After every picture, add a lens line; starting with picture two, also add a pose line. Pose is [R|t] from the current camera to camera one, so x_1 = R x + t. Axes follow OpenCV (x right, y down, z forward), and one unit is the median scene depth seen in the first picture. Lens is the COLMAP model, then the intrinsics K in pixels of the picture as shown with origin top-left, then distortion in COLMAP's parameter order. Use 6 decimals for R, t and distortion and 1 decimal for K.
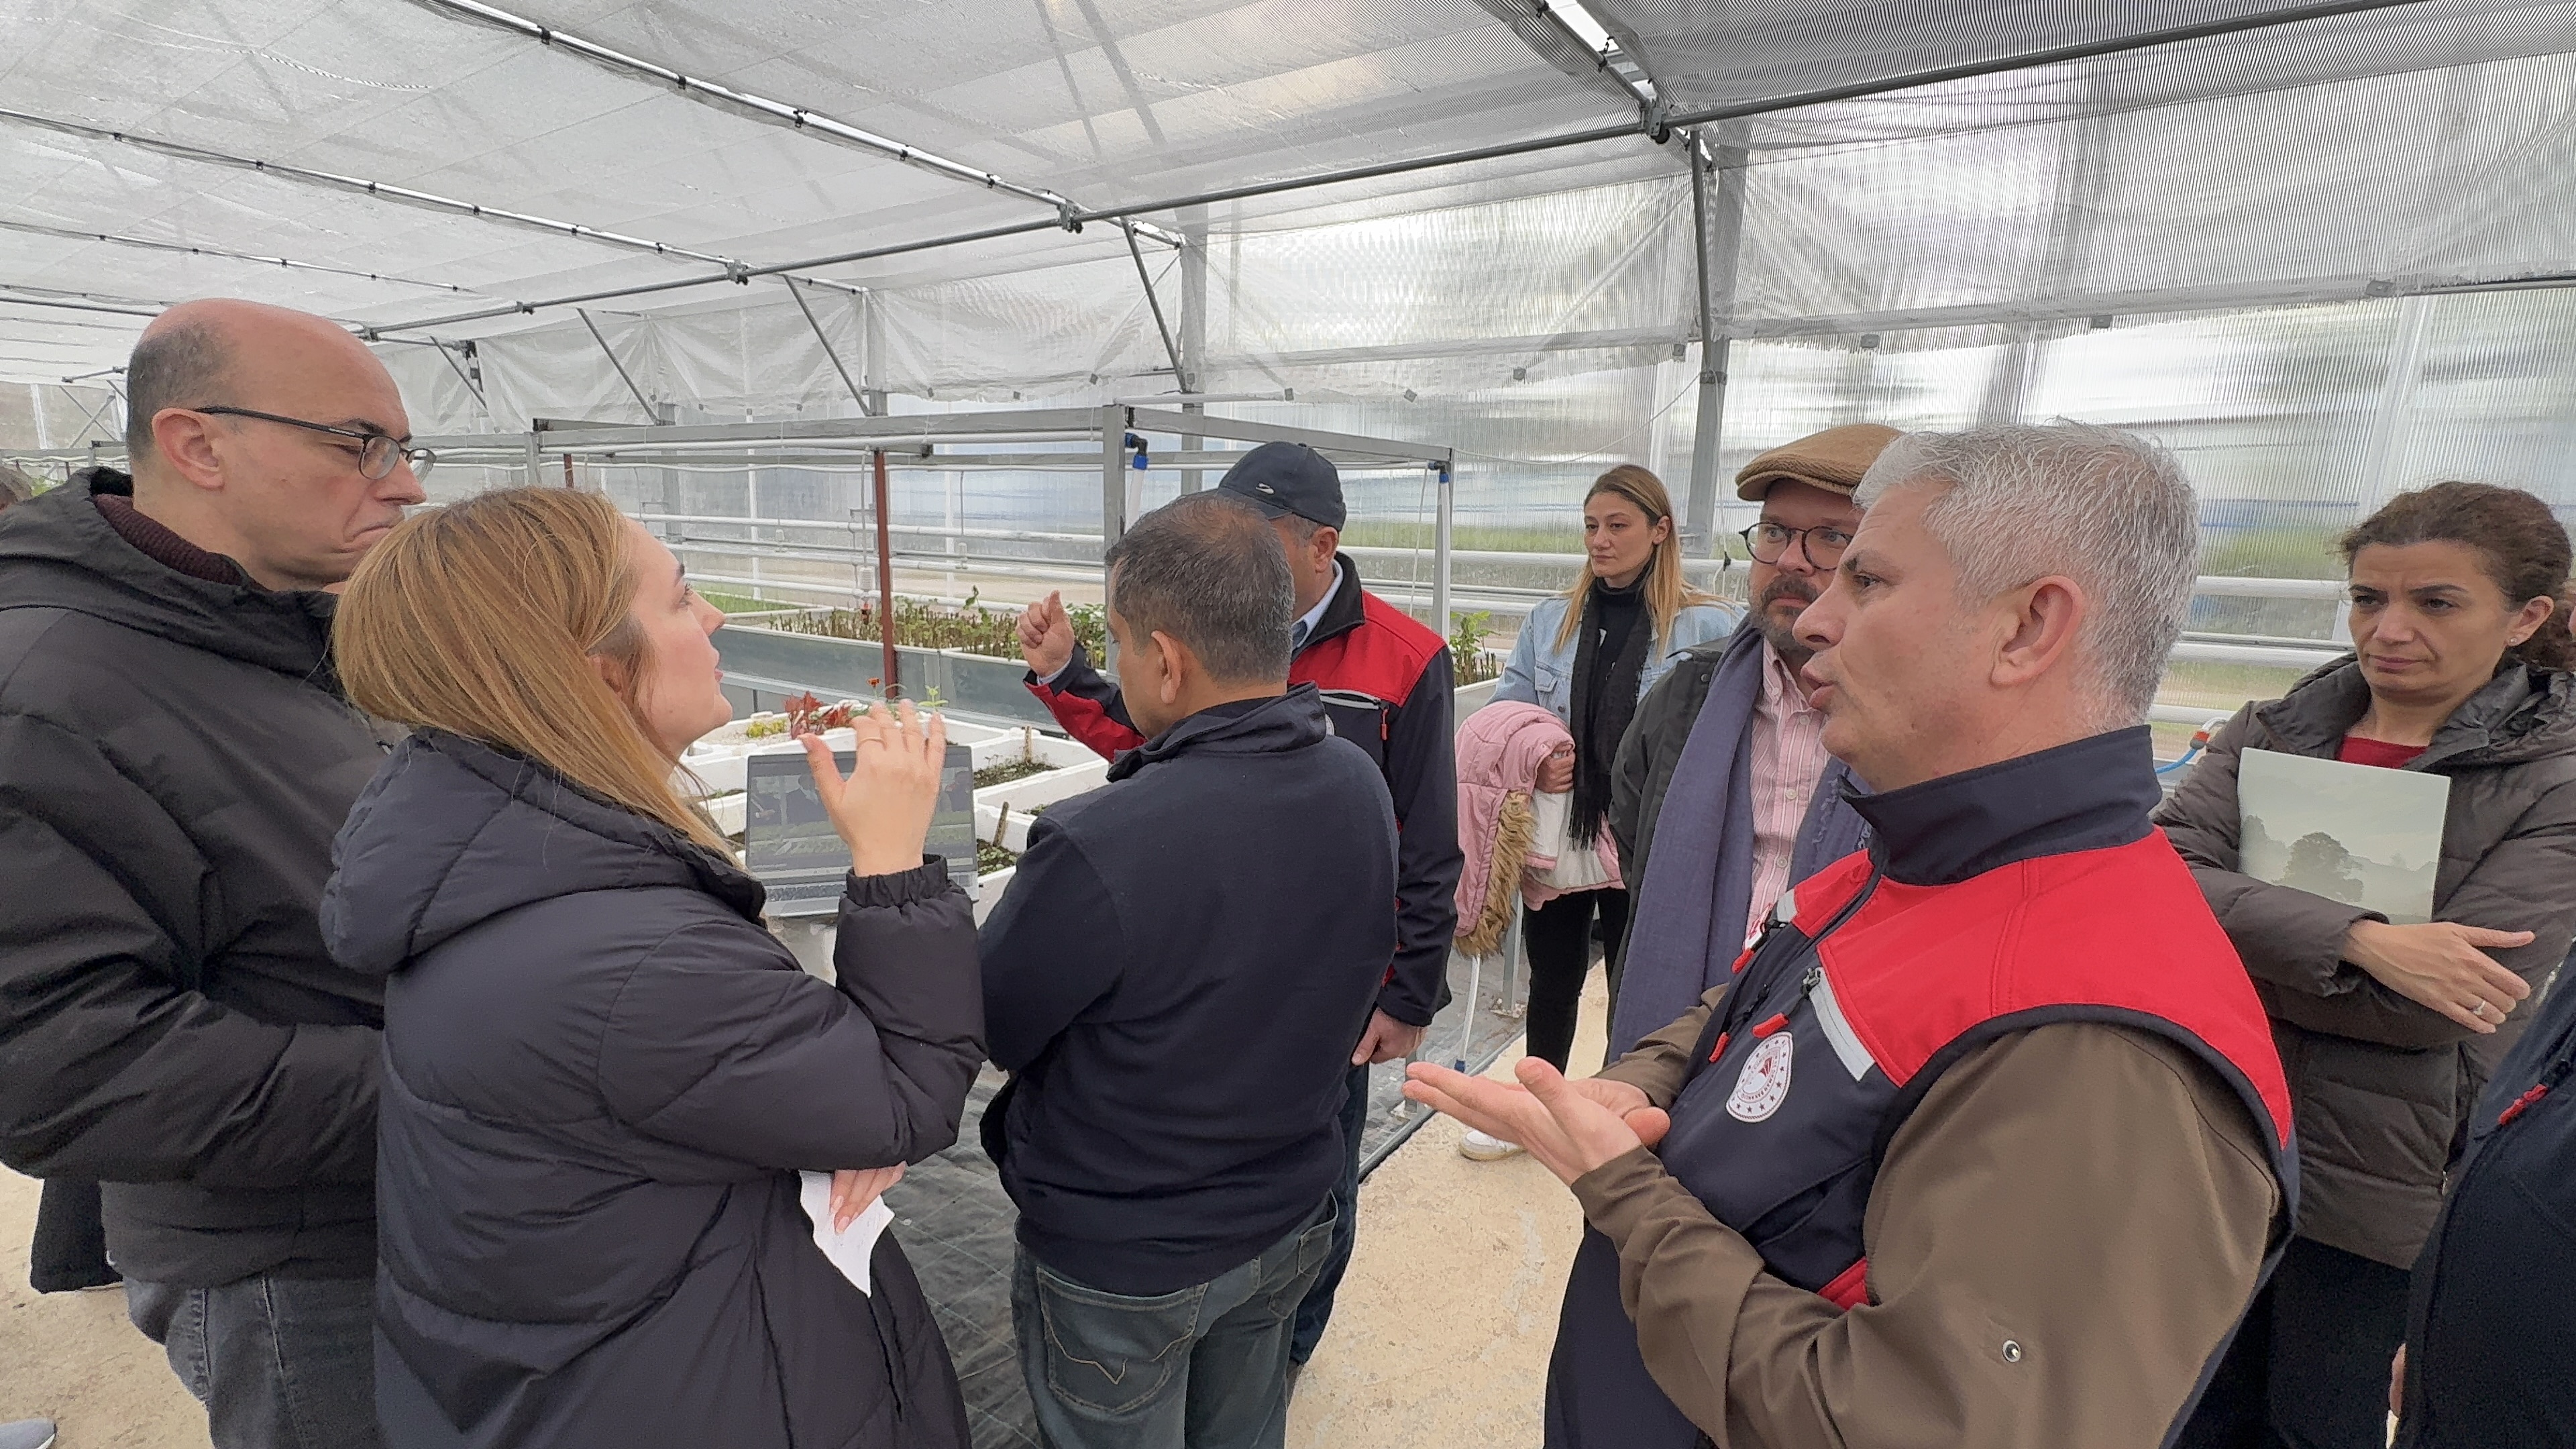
lens RADIAL K [[1135.1, 0, 1289.6], [0, 1135.1, 733.4], [0, 0, 1]] dist [0.001545, 0.003169]
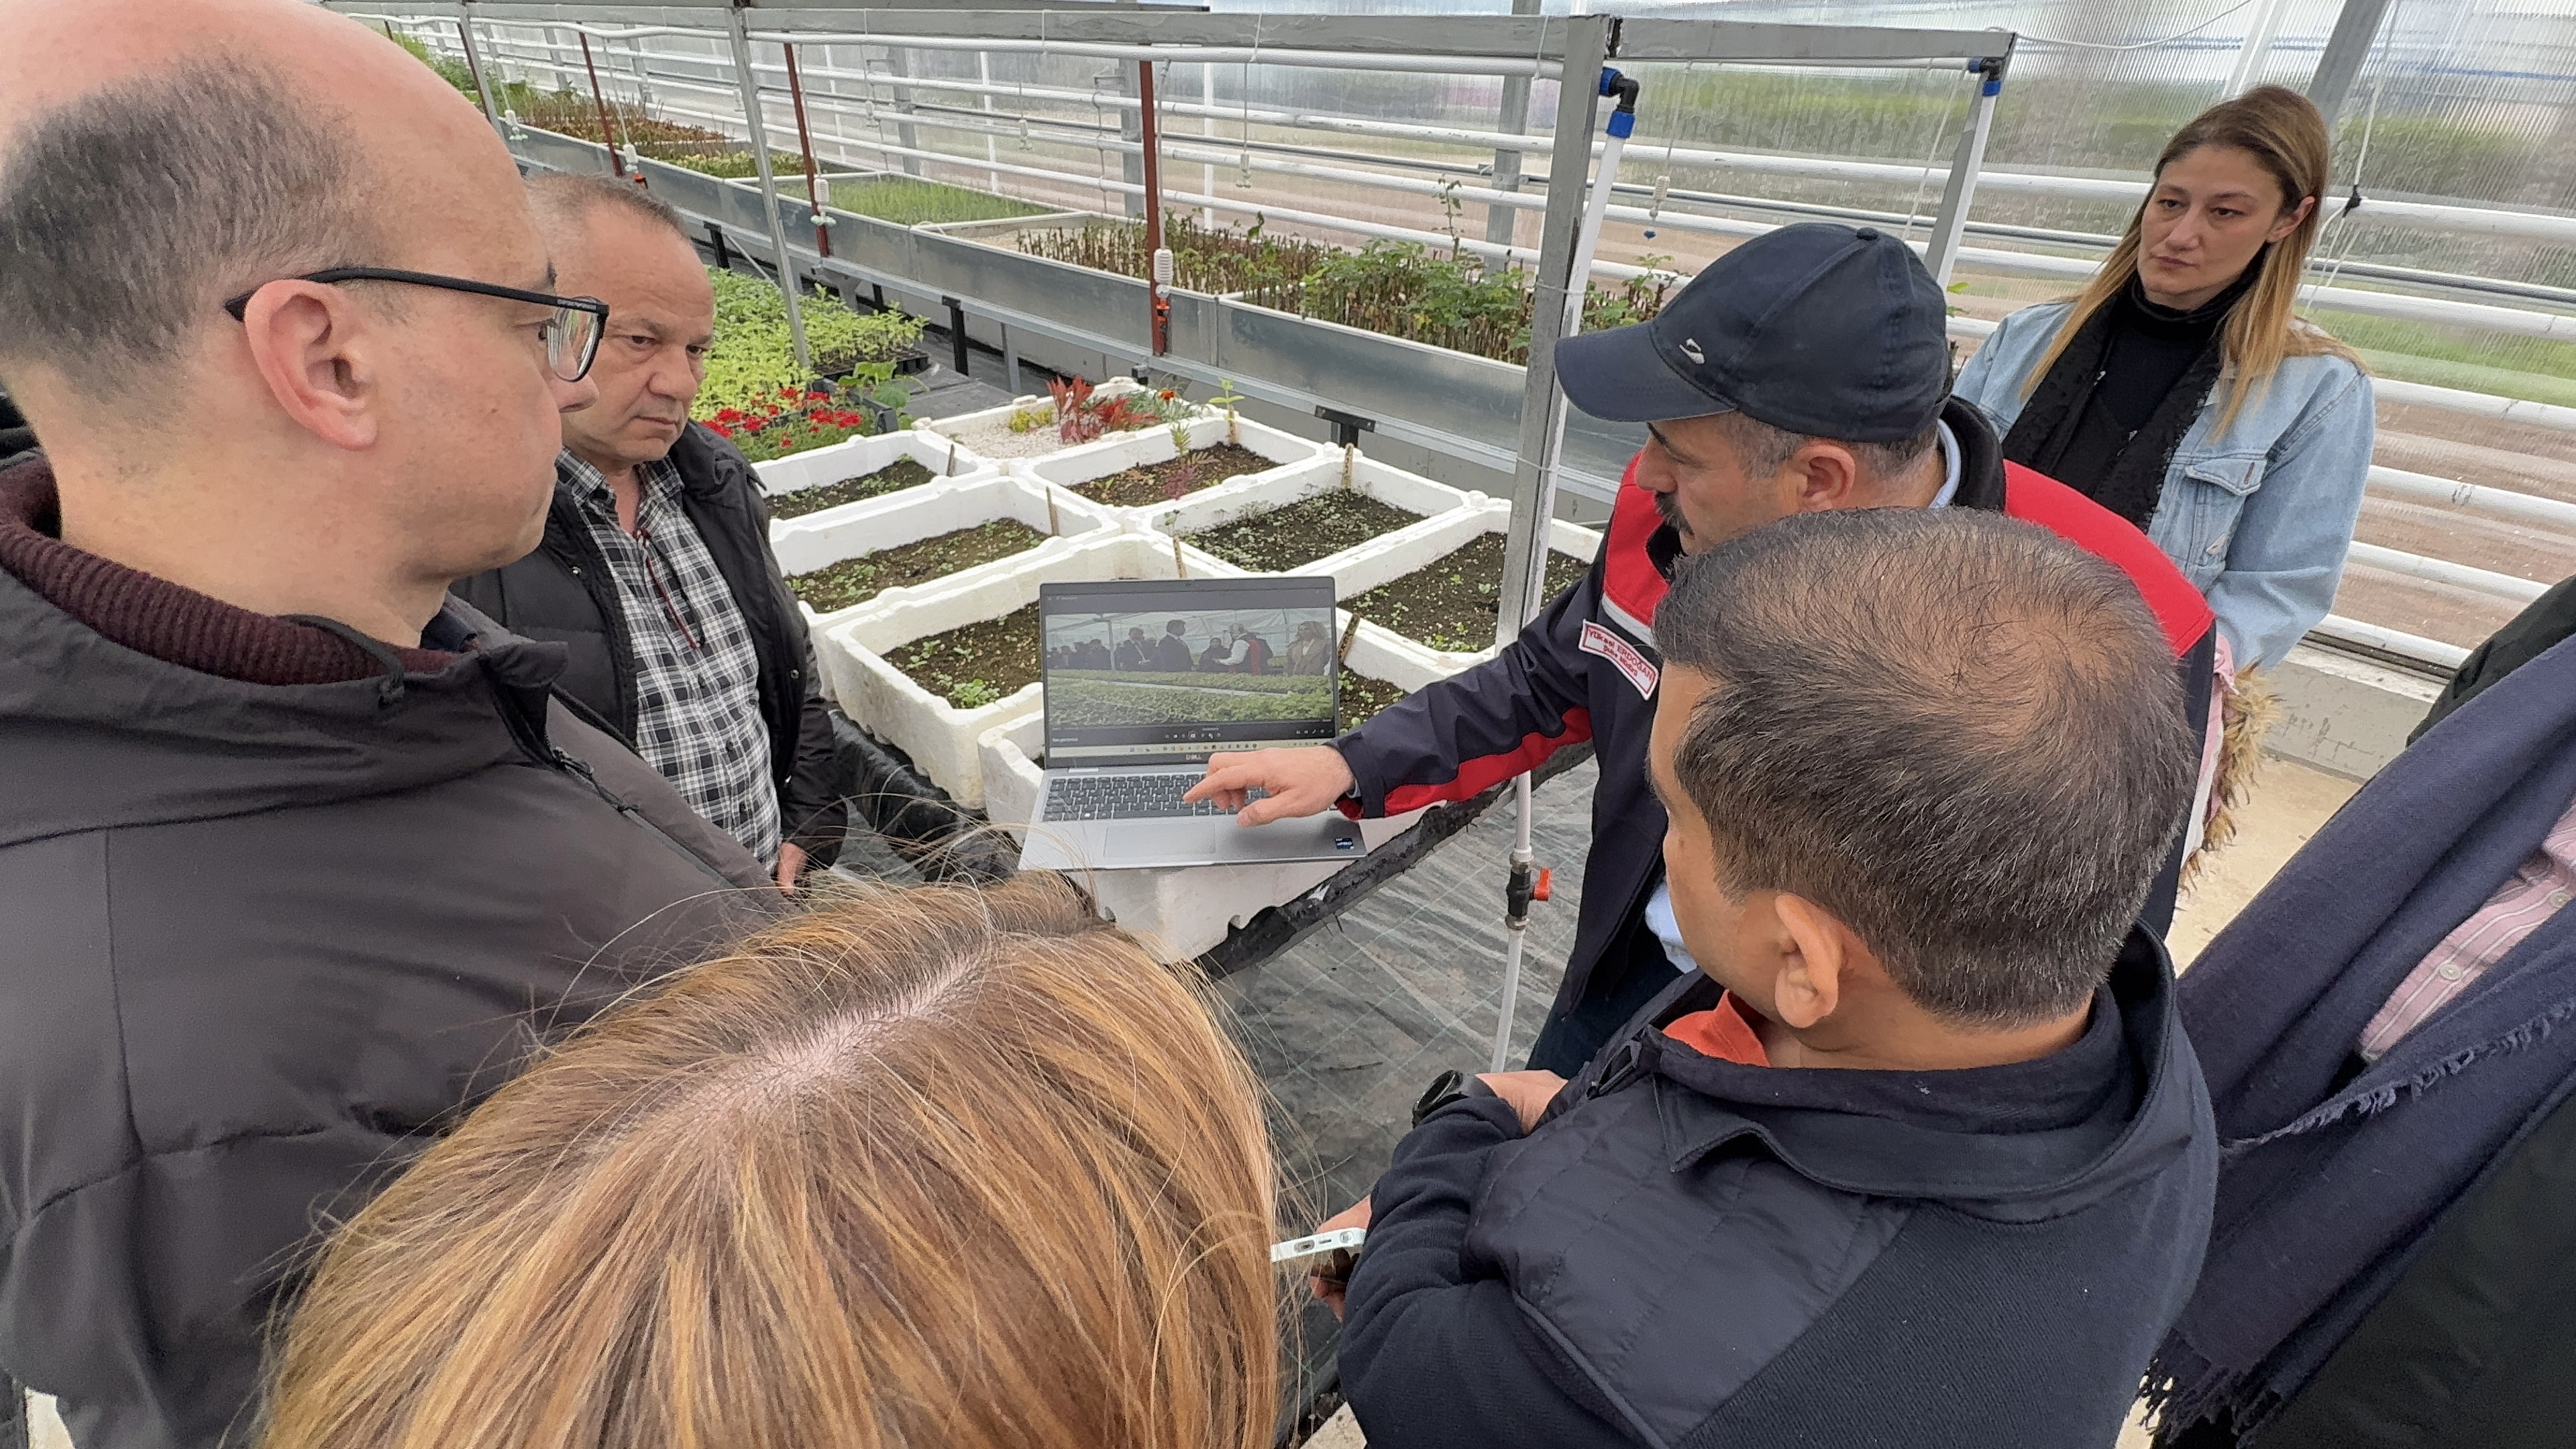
lens RADIAL K [[1135.1, 0, 1297.2], [0, 1135.1, 732.0], [0, 0, 1]] dist [0.001545, 0.003169]
pose [[0.980625, 0.099935, -0.168488, -0.068290], [-0.035424, 0.936373, 0.349216, -0.058012], [0.192667, -0.336481, 0.921770, 0.124373]]
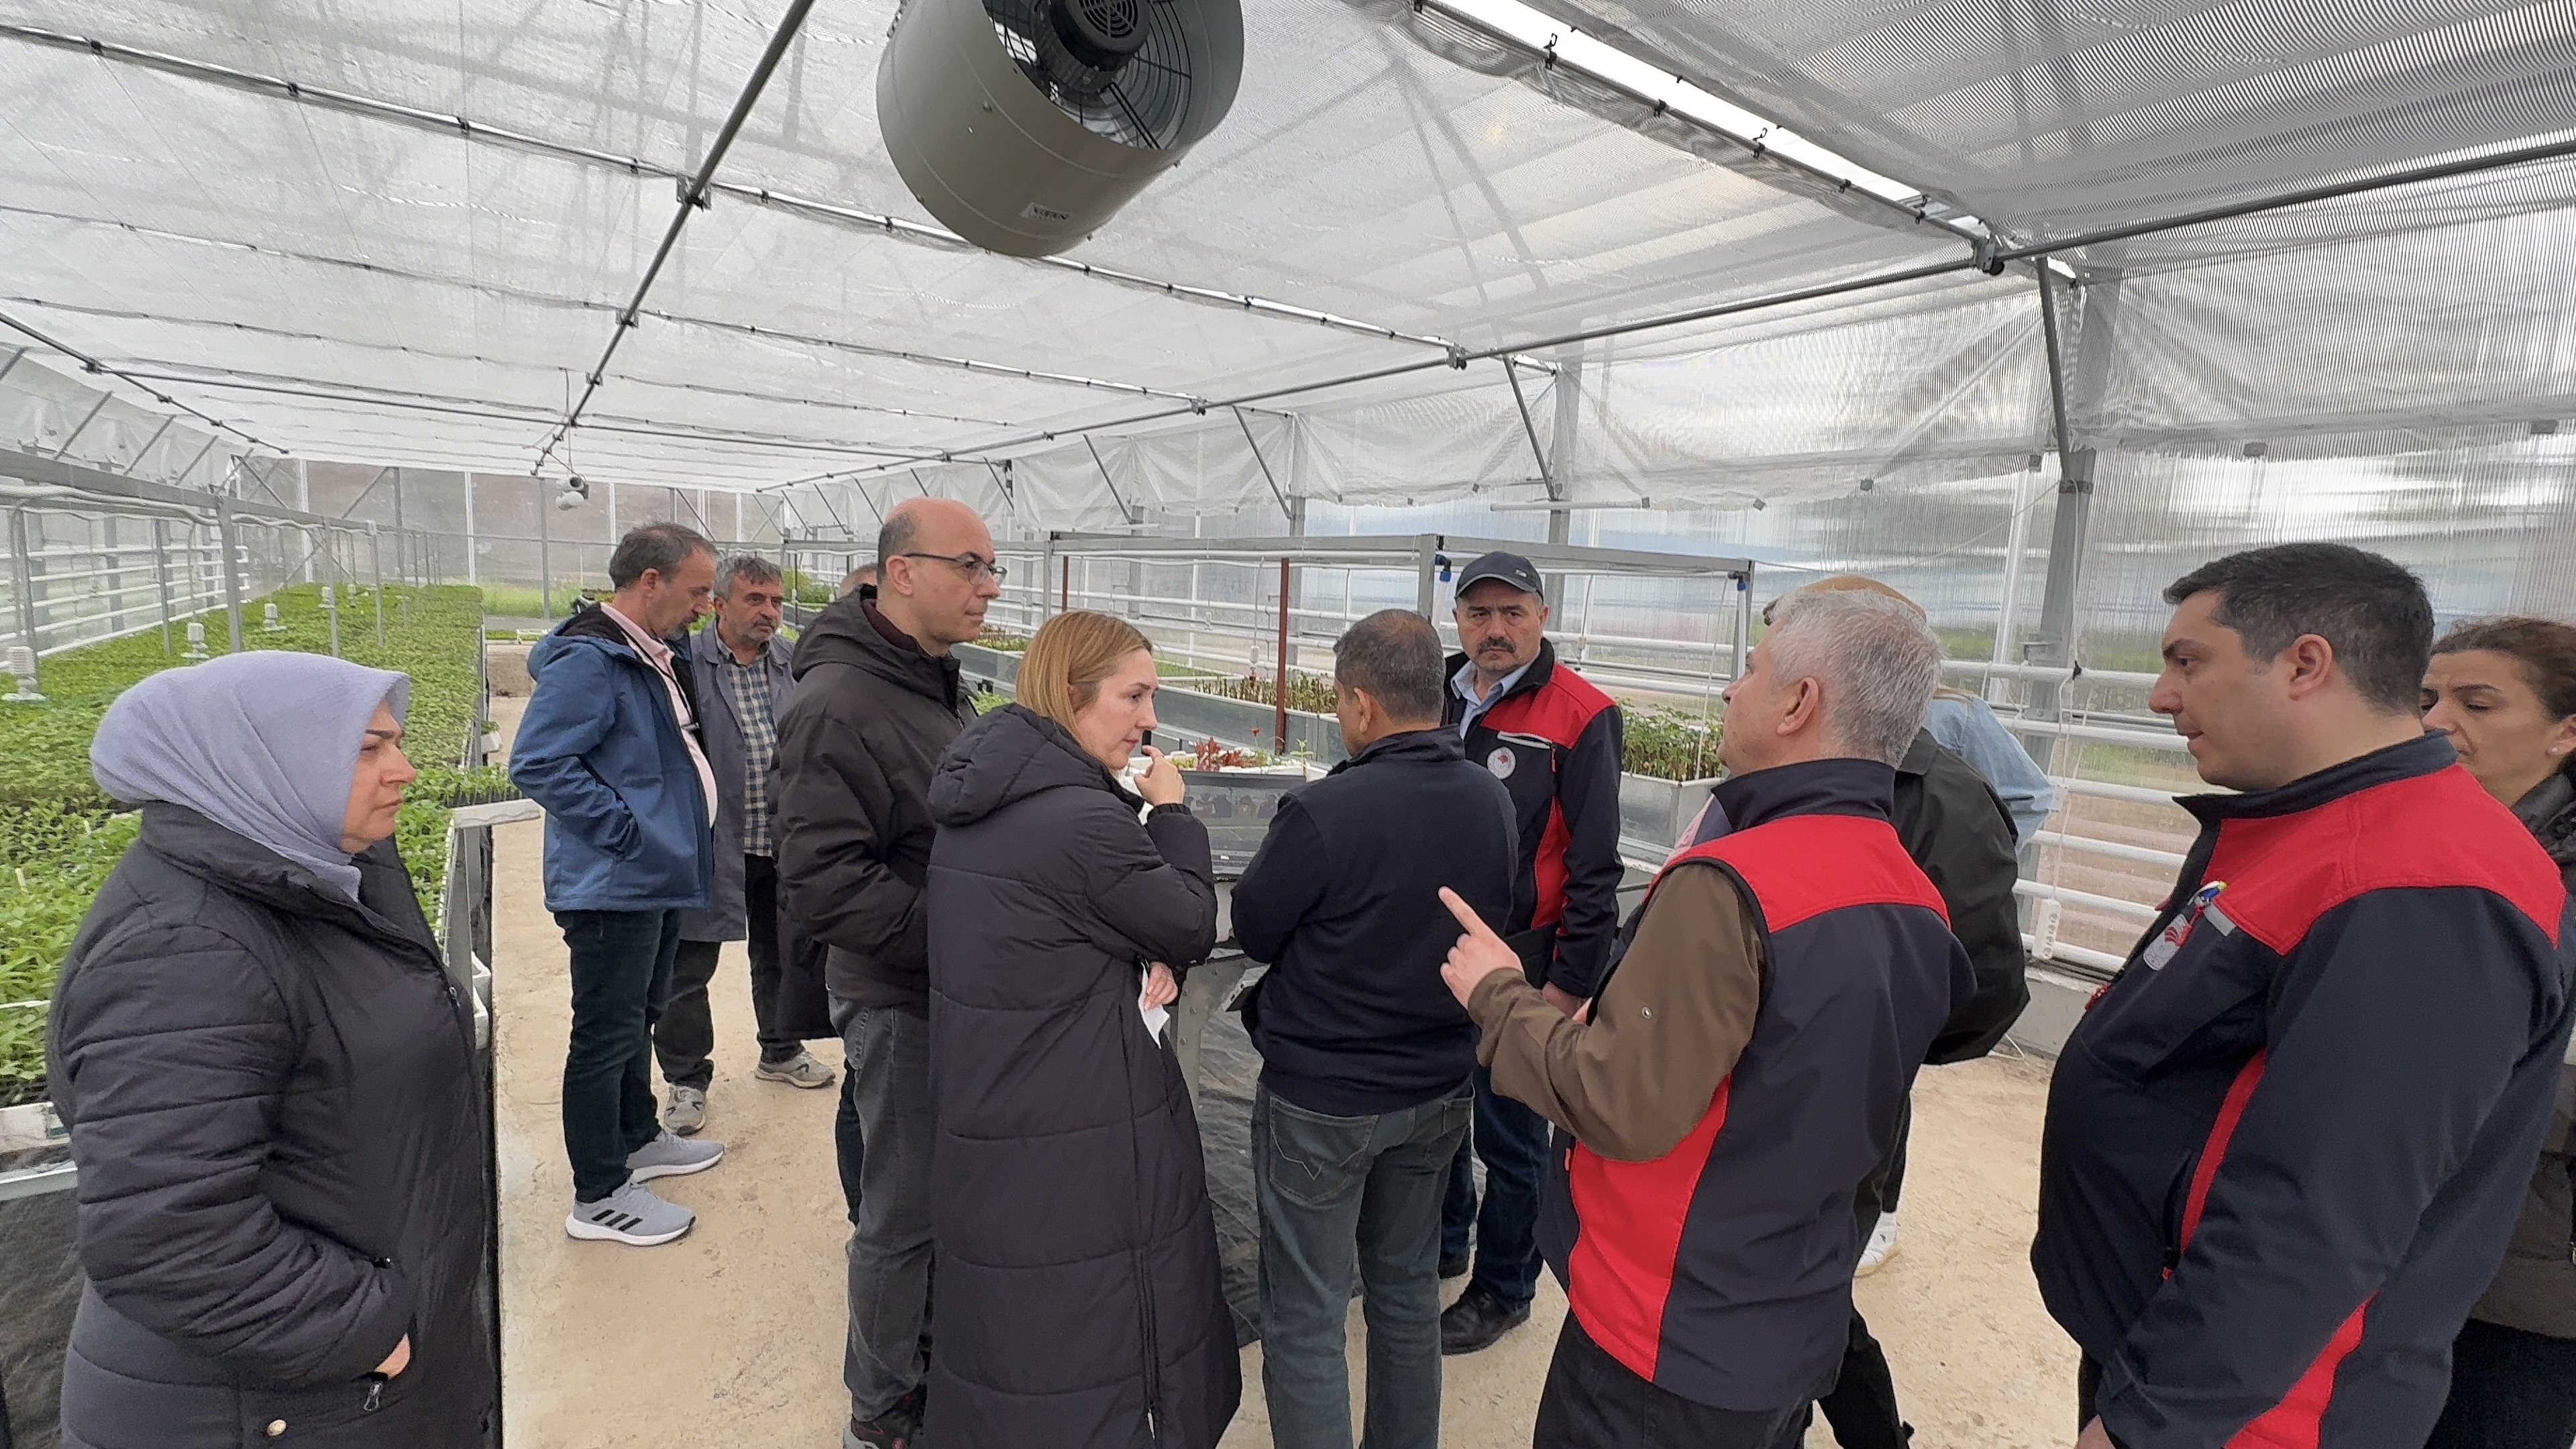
lens RADIAL K [[1135.1, 0, 1297.9], [0, 1135.1, 734.7], [0, 0, 1]] dist [0.001545, 0.003169]
pose [[0.939500, 0.062293, -0.336837, 0.069261], [-0.086228, 0.994669, -0.056558, 0.015820], [0.331518, 0.082181, 0.939863, -0.124858]]
